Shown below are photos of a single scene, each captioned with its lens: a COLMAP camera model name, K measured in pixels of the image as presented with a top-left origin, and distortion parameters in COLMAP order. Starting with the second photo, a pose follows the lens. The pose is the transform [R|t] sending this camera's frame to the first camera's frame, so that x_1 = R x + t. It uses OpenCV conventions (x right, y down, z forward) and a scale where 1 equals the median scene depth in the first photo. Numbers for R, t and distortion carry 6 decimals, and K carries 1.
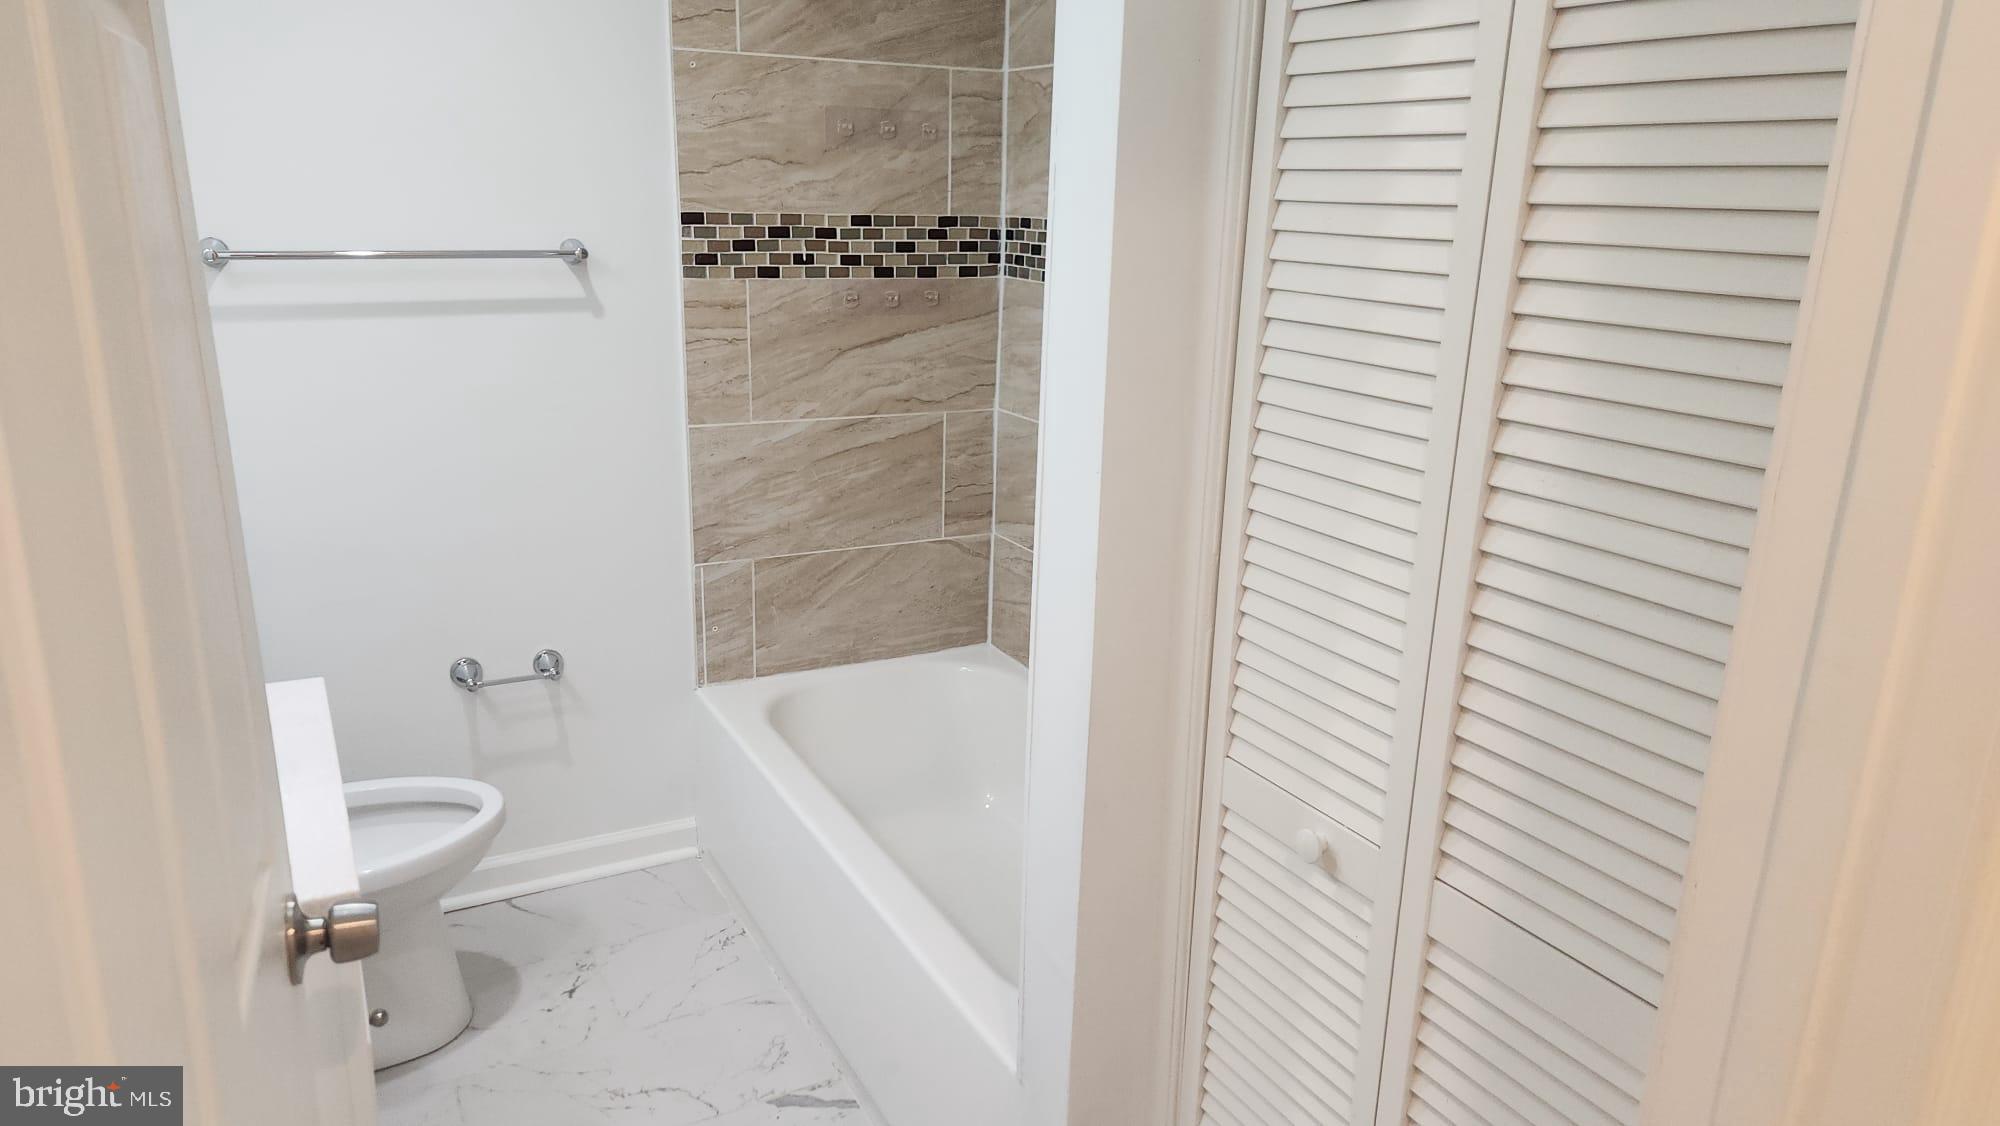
lens RADIAL K [[1310.4, 0, 984.8], [0, 1310.4, 561.8], [0, 0, 1]] dist [0.063814, -0.042725]
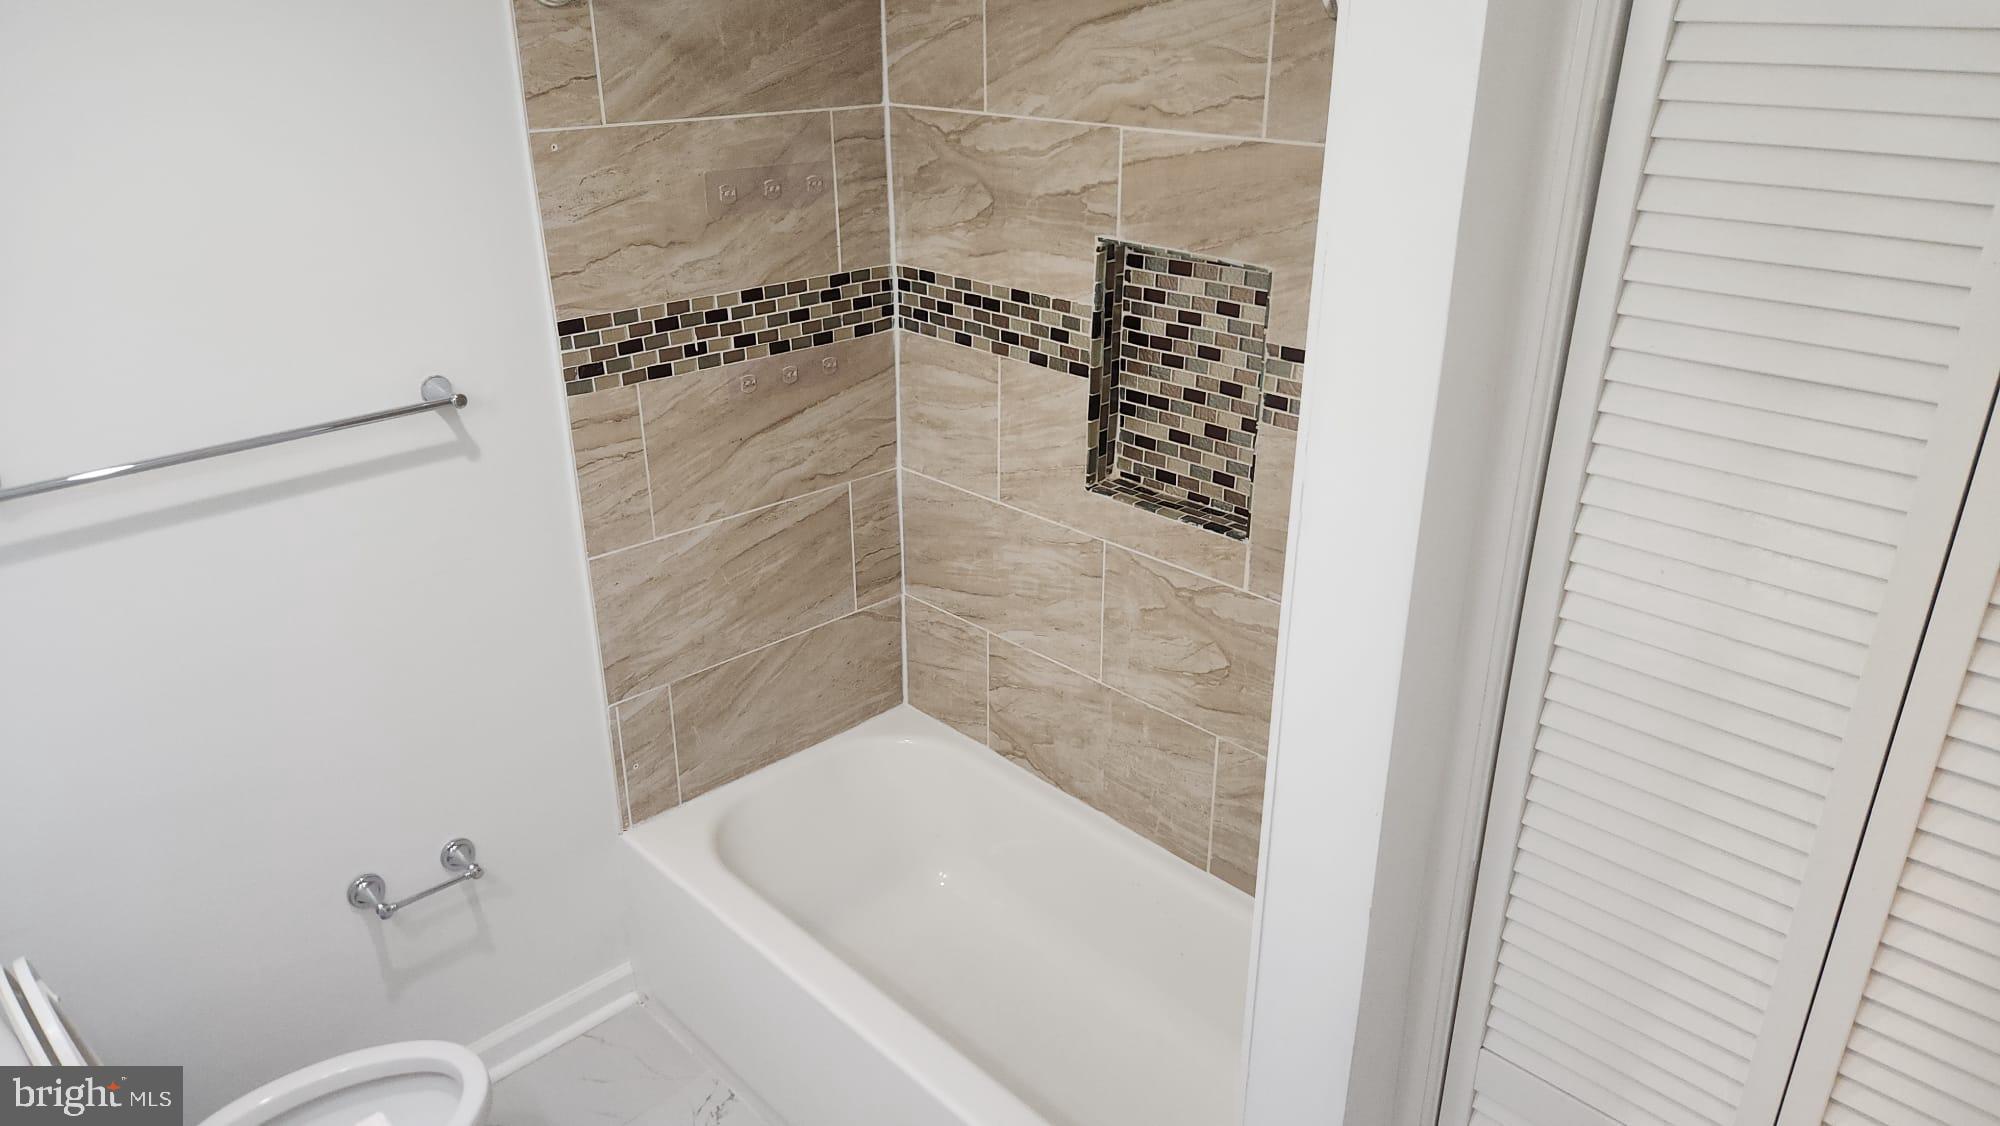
lens RADIAL K [[1310.4, 0, 1003.6], [0, 1310.4, 559.0], [0, 0, 1]] dist [0.063814, -0.042725]
pose [[0.958817, -0.134001, 0.250428, -0.173832], [0.101707, 0.985228, 0.137775, -0.187277], [-0.265190, -0.106631, 0.958282, 0.096496]]
